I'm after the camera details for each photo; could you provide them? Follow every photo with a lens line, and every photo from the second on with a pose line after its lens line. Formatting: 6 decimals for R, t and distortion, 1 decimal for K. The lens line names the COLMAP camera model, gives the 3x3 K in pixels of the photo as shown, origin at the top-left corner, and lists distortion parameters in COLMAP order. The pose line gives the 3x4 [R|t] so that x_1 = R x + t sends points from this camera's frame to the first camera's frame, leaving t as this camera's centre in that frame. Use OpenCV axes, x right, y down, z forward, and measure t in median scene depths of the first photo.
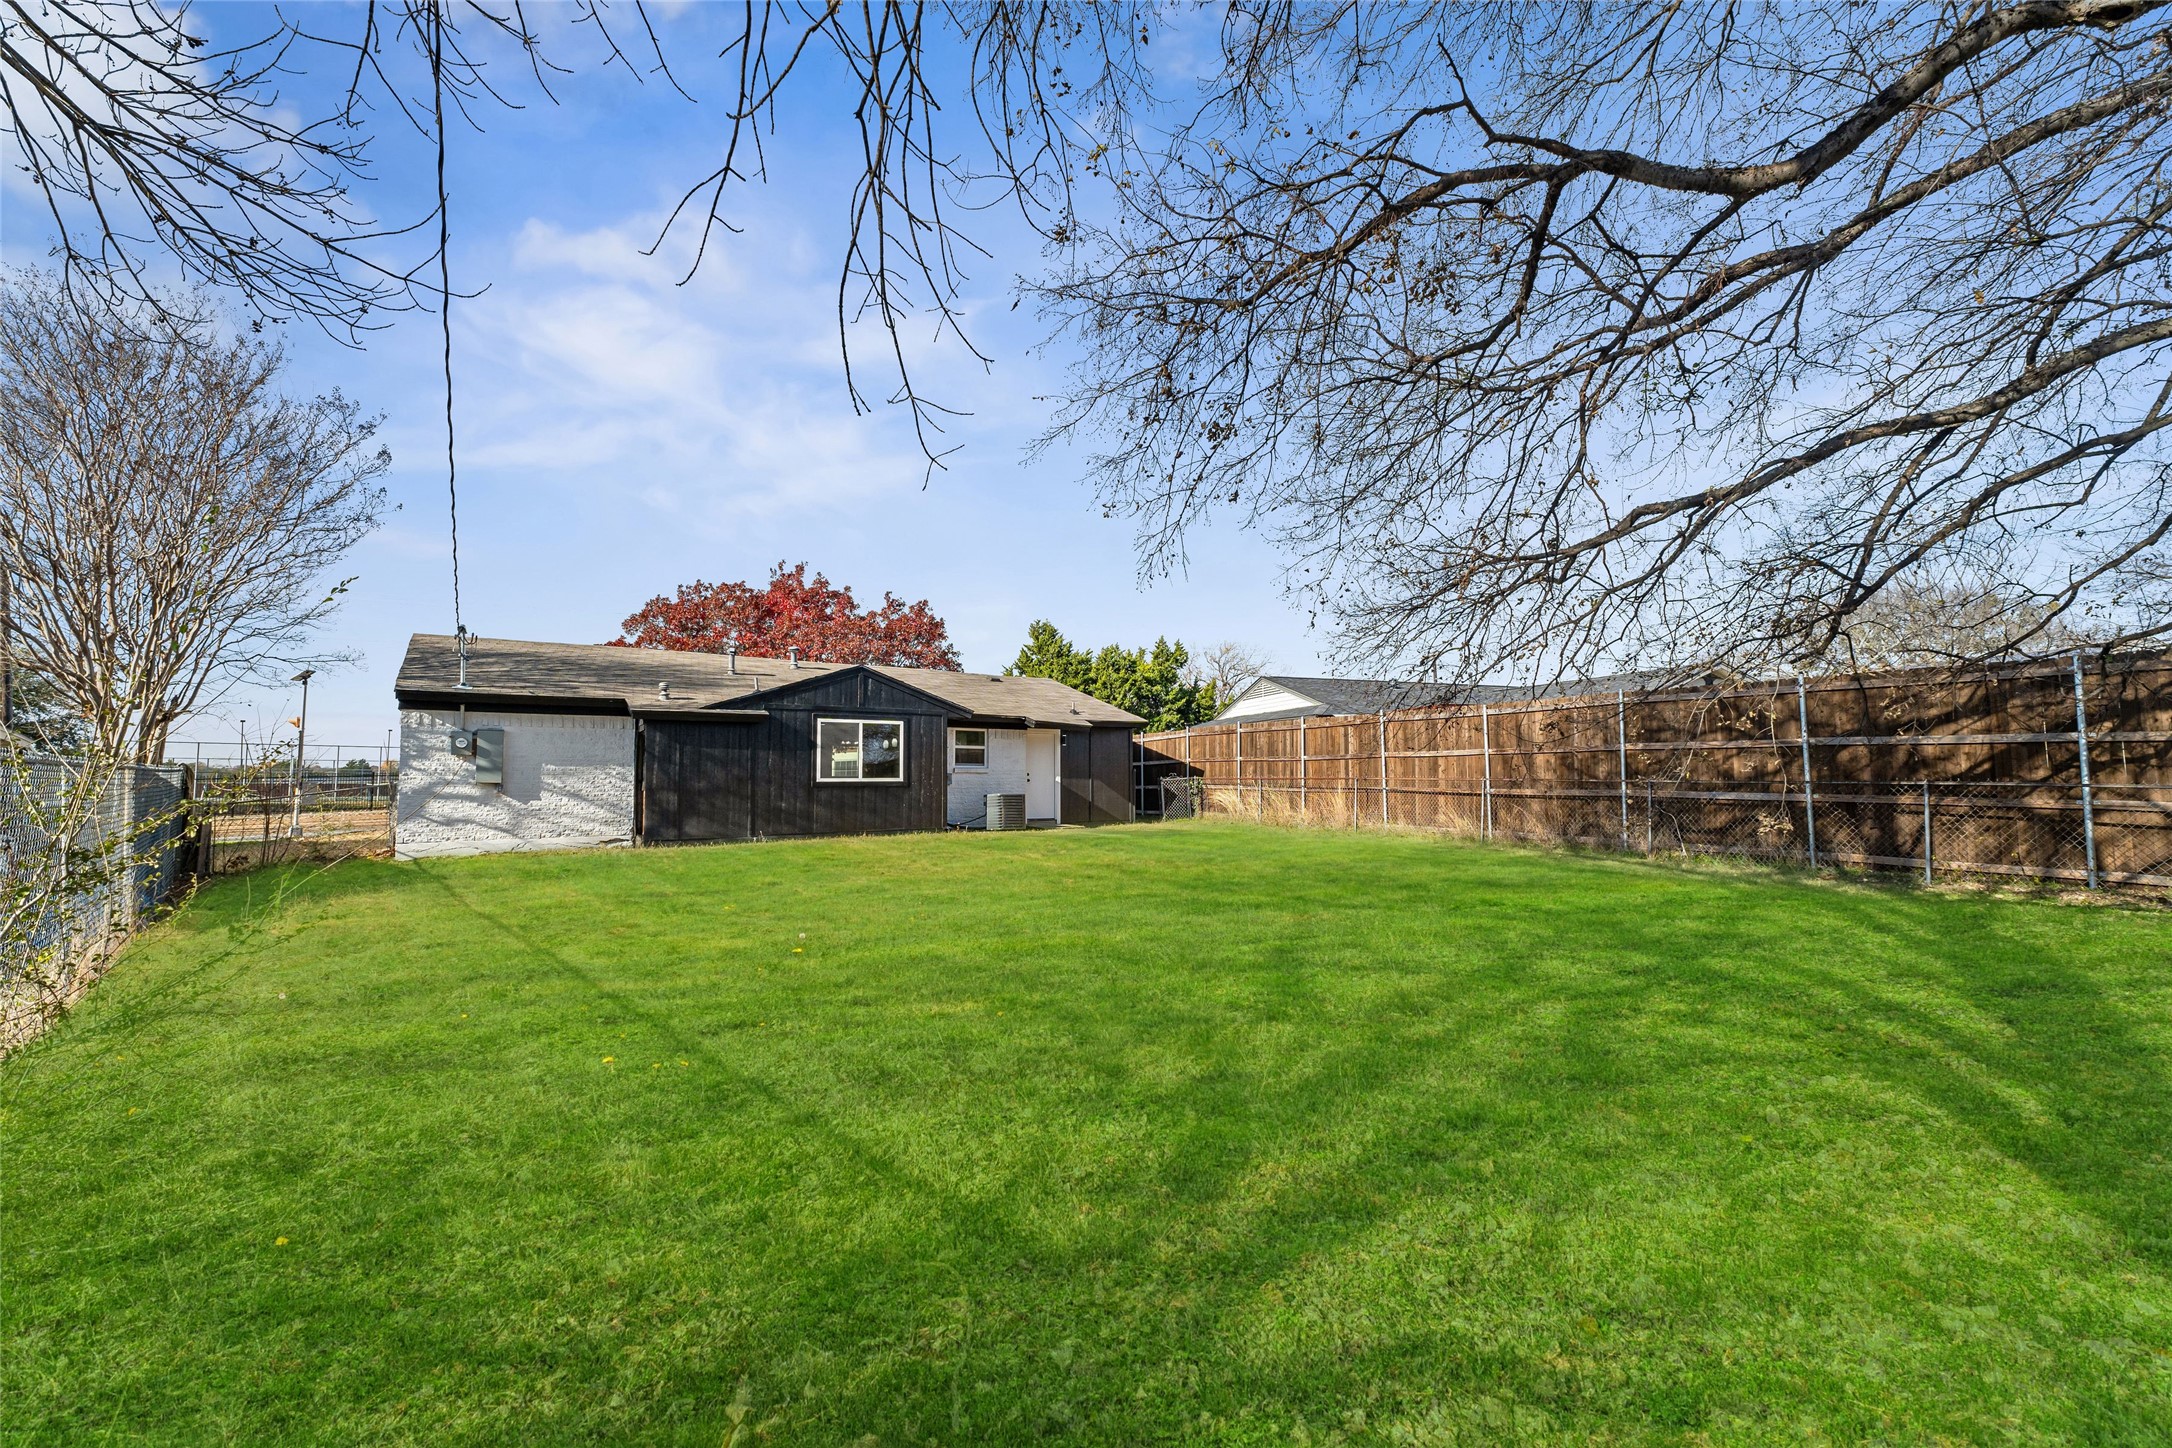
lens RADIAL K [[929.8, 0, 1099.7], [0, 929.8, 719.5], [0, 0, 1]] dist [0.007871, -0.000104]
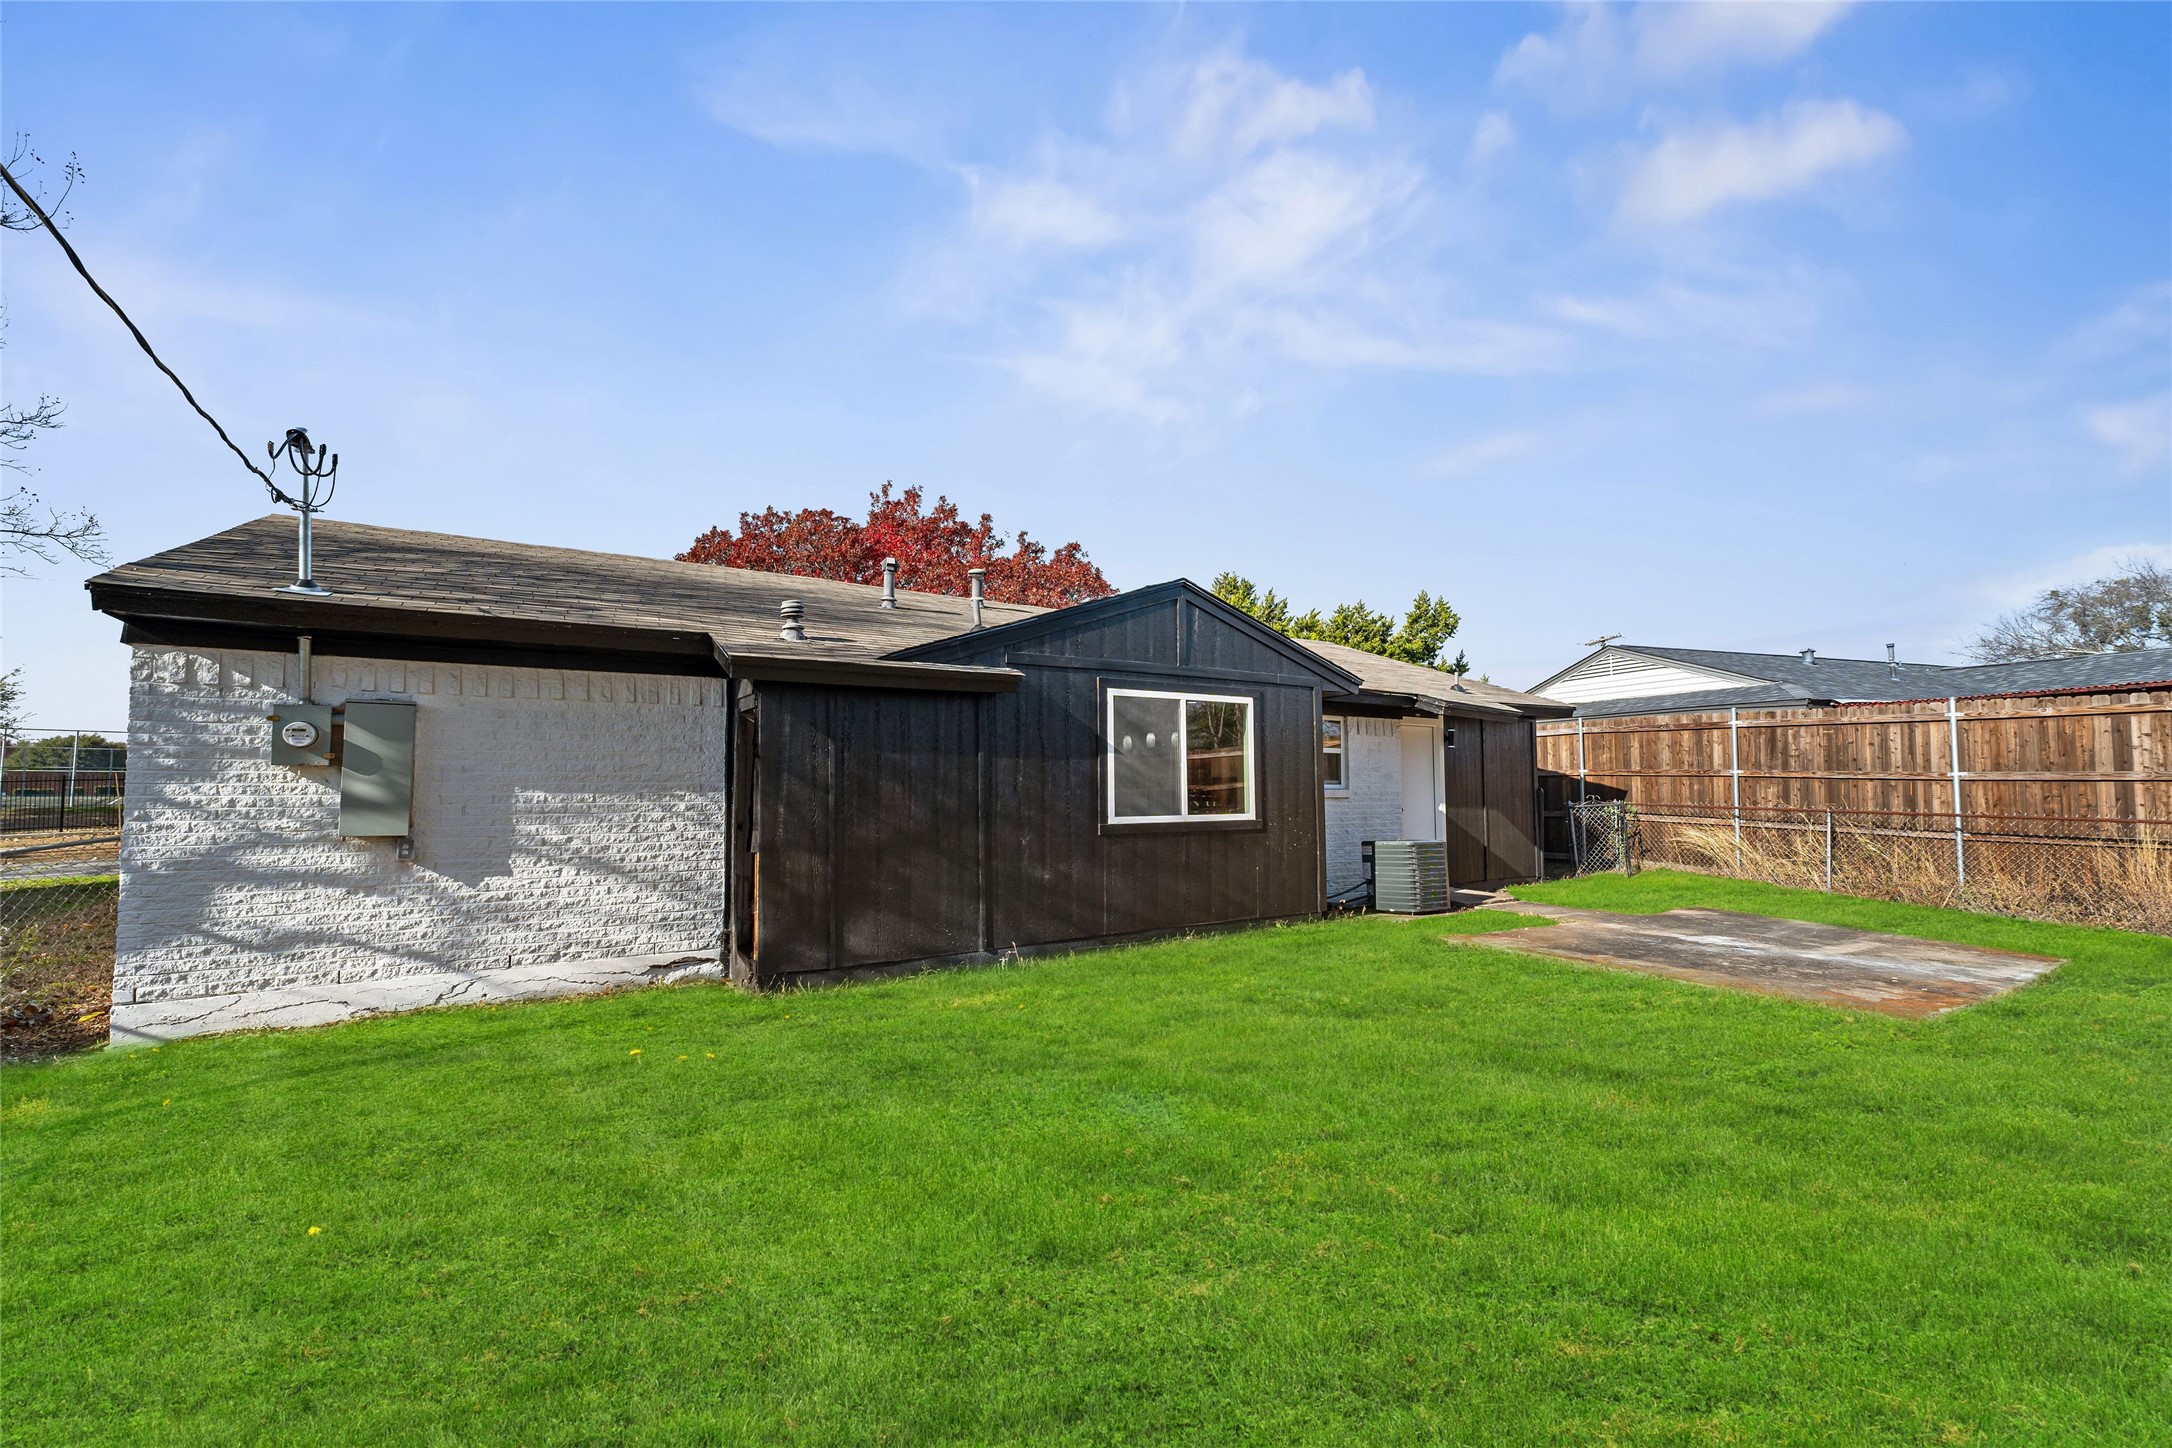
lens RADIAL K [[929.8, 0, 1092.2], [0, 929.8, 731.0], [0, 0, 1]] dist [0.007871, -0.000104]
pose [[0.999653, 0.005876, -0.025676, -0.283080], [-0.005535, 0.999896, 0.013315, 0.013305], [0.025751, -0.013168, 0.999582, 0.507708]]
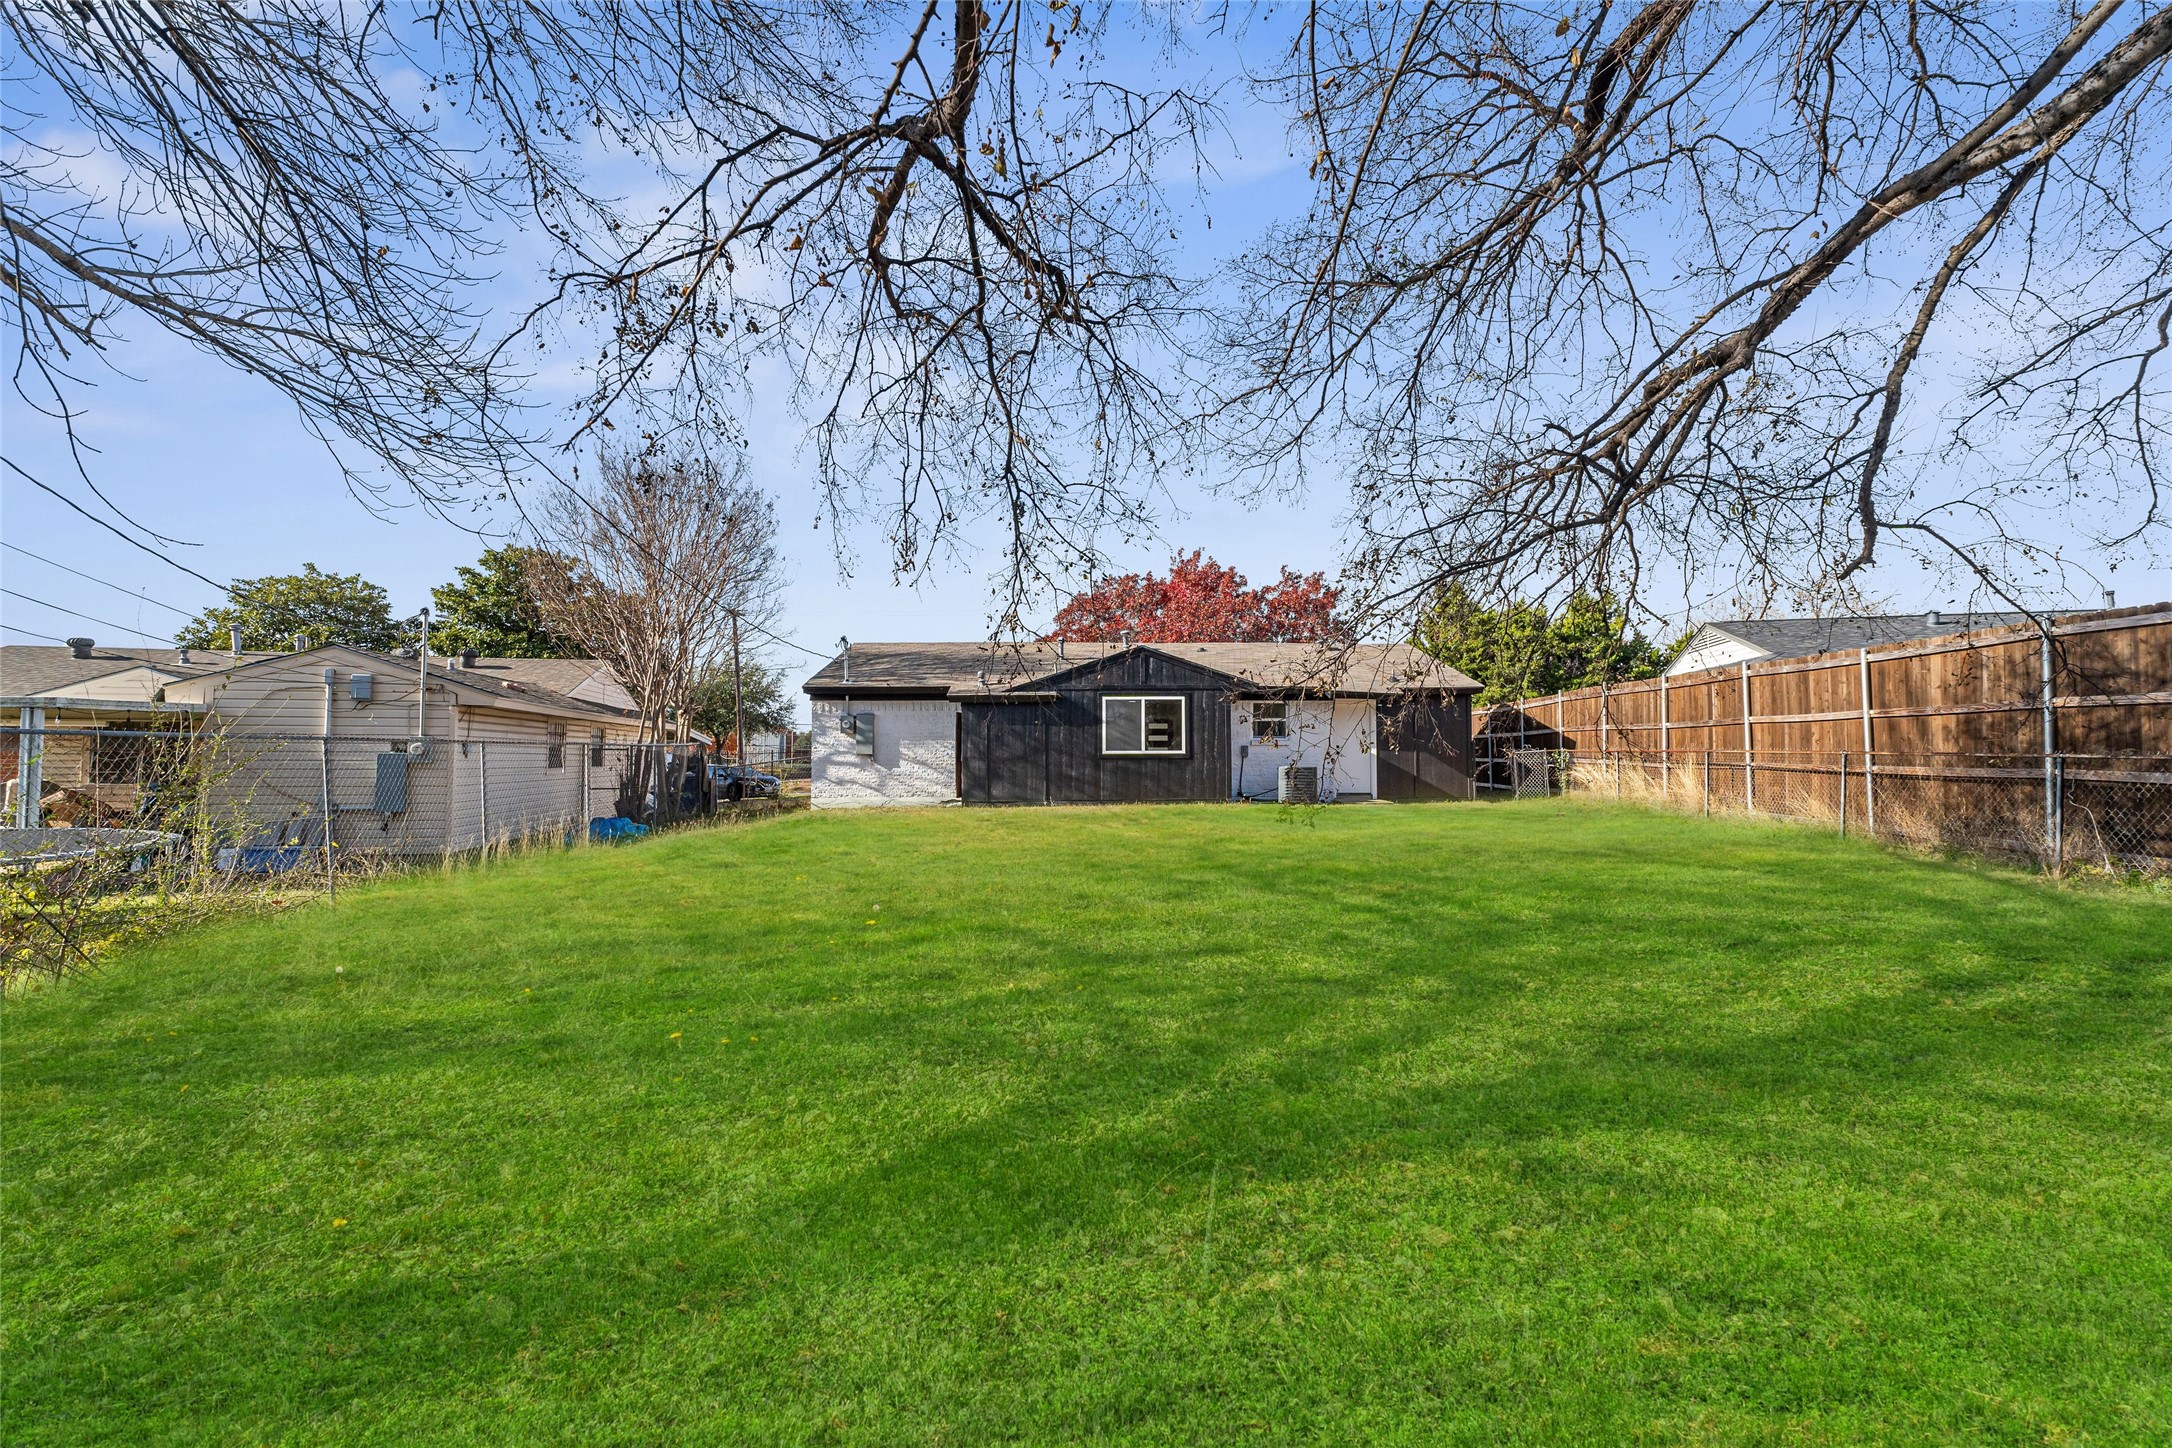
lens RADIAL K [[929.8, 0, 1087.1], [0, 929.8, 723.6], [0, 0, 1]] dist [0.007871, -0.000104]
pose [[0.832575, -0.015773, -0.553688, 0.274927], [0.034873, 0.999104, 0.023976, 0.003808], [0.552814, -0.039270, 0.832379, 0.069511]]
